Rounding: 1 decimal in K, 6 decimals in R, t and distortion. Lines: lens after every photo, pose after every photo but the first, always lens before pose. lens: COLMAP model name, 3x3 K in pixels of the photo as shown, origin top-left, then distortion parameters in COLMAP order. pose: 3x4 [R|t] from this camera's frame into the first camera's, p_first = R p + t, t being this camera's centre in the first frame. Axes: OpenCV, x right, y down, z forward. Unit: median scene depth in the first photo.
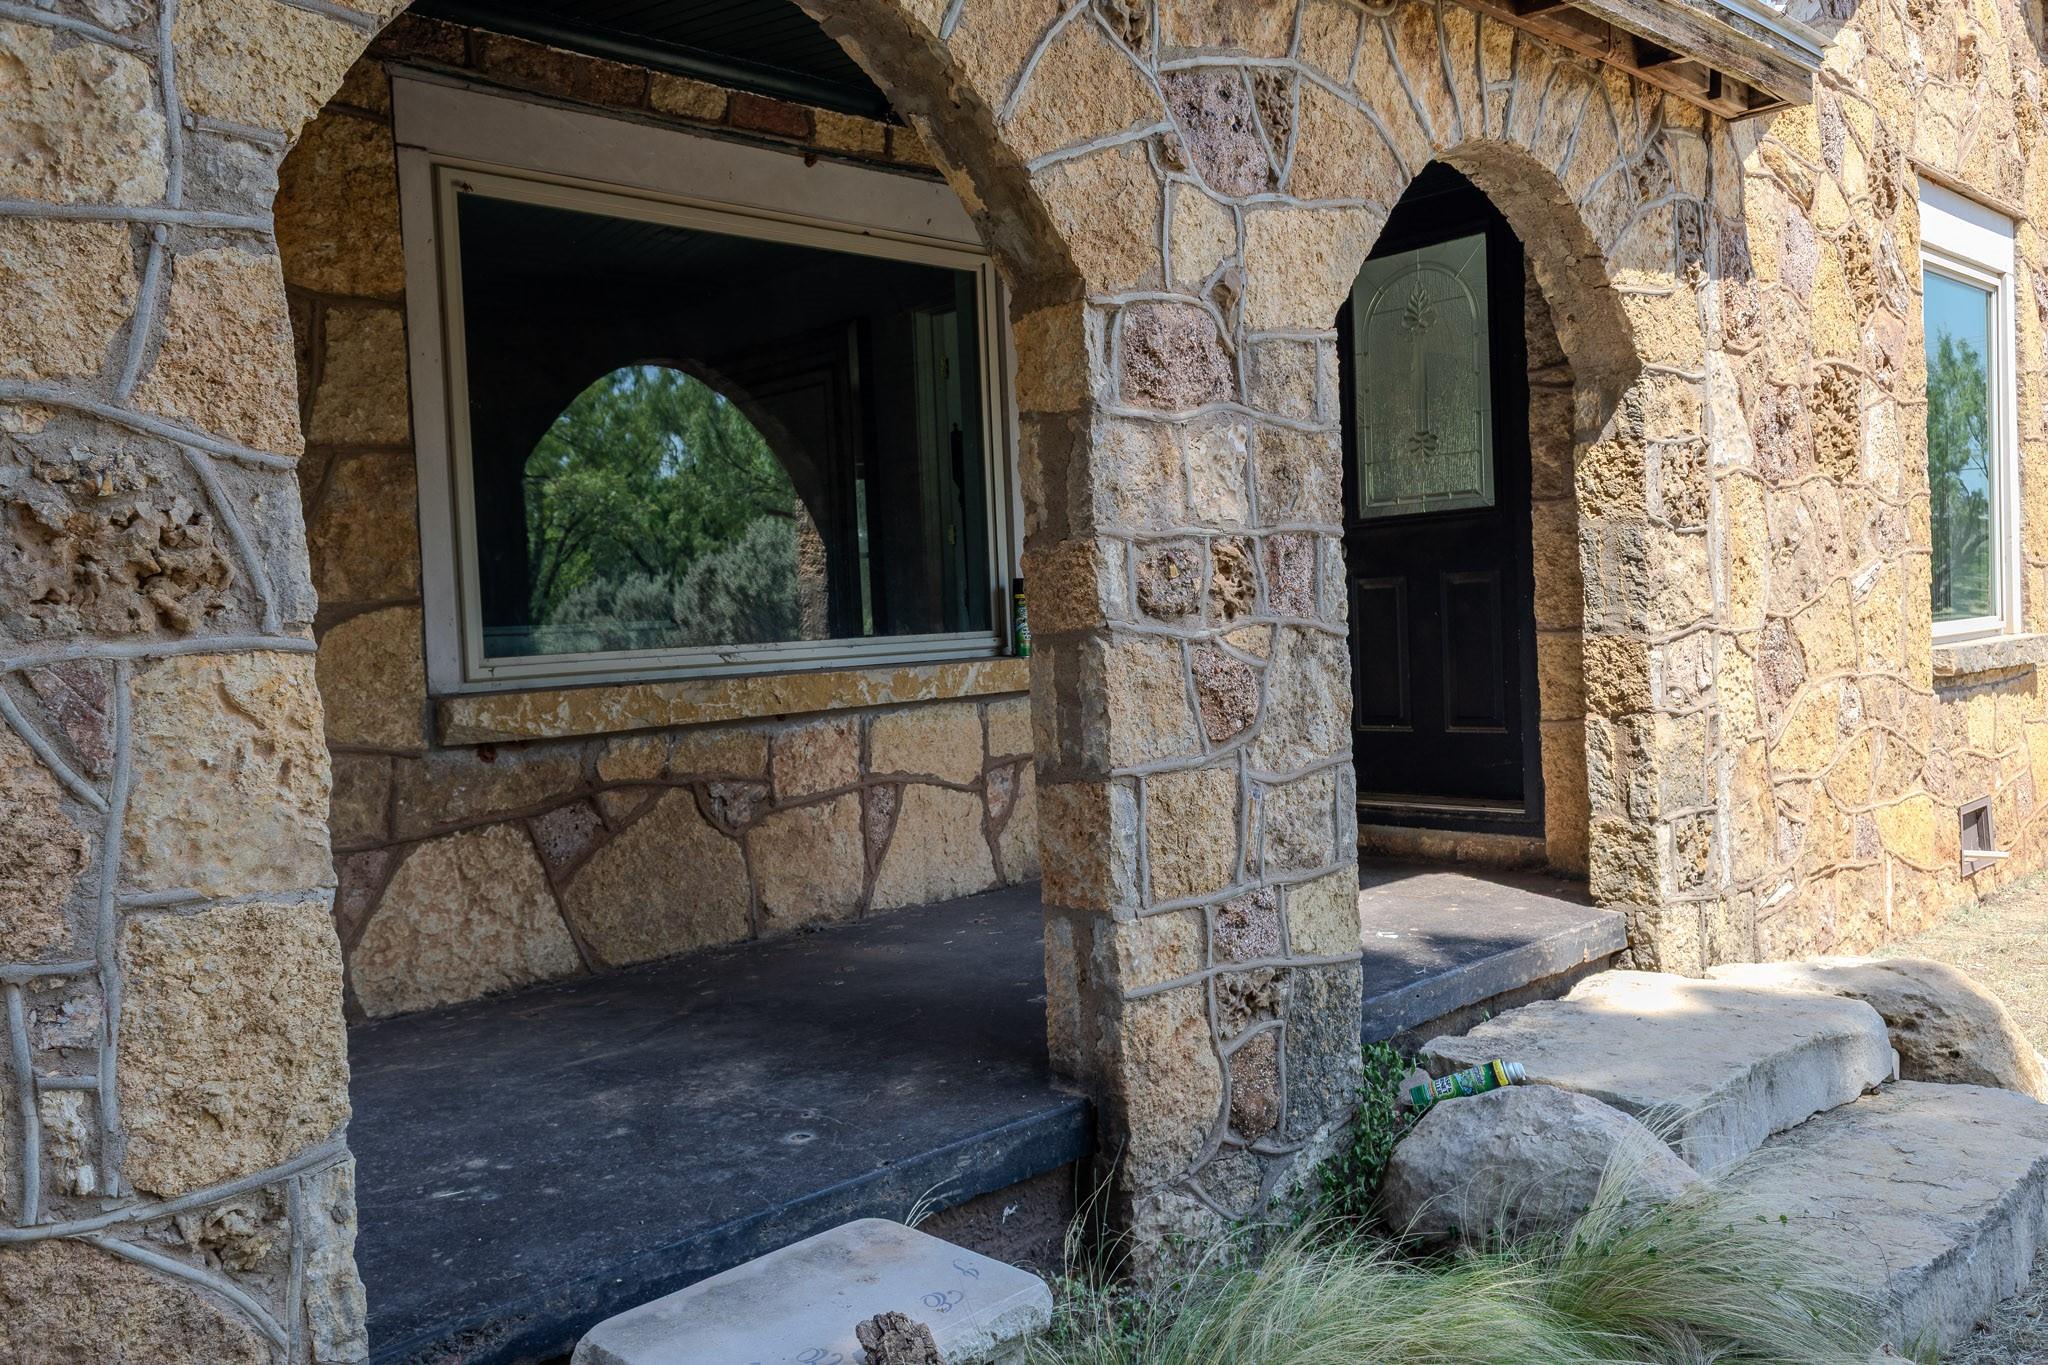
lens RADIAL K [[1663.6, 0, 1024.9], [0, 1663.6, 691.6], [0, 0, 1]] dist [0.002045, -0.002239]
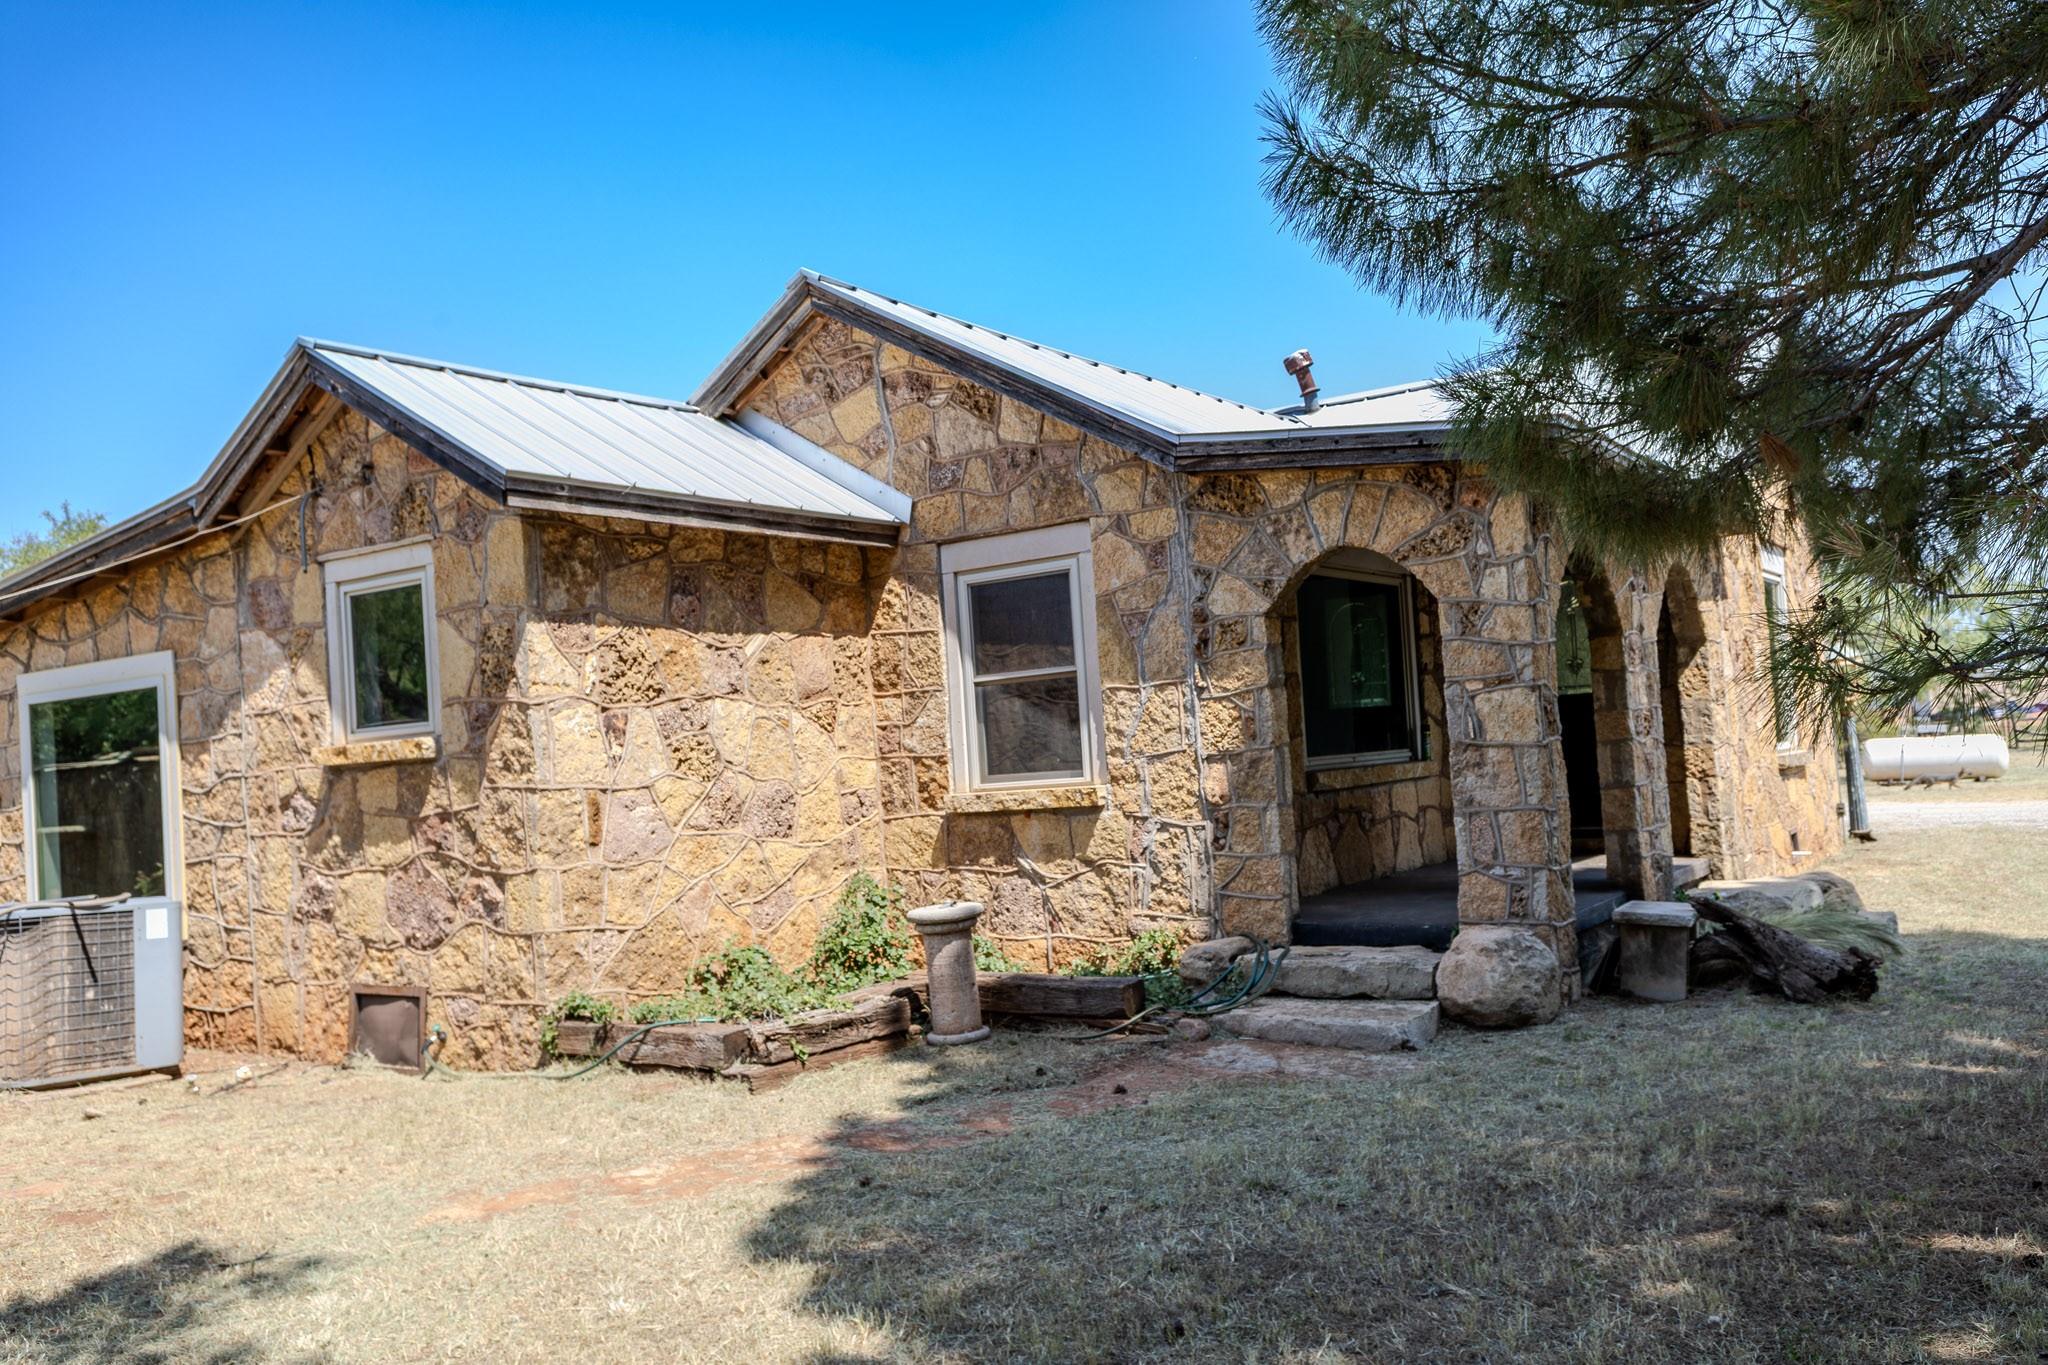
lens RADIAL K [[1663.6, 0, 1022.1], [0, 1663.6, 680.1], [0, 0, 1]] dist [0.002045, -0.002239]
pose [[0.979216, -0.001367, 0.202816, -1.123826], [0.021613, 0.994986, -0.097646, 0.088200], [-0.201665, 0.100000, 0.974336, -1.206761]]
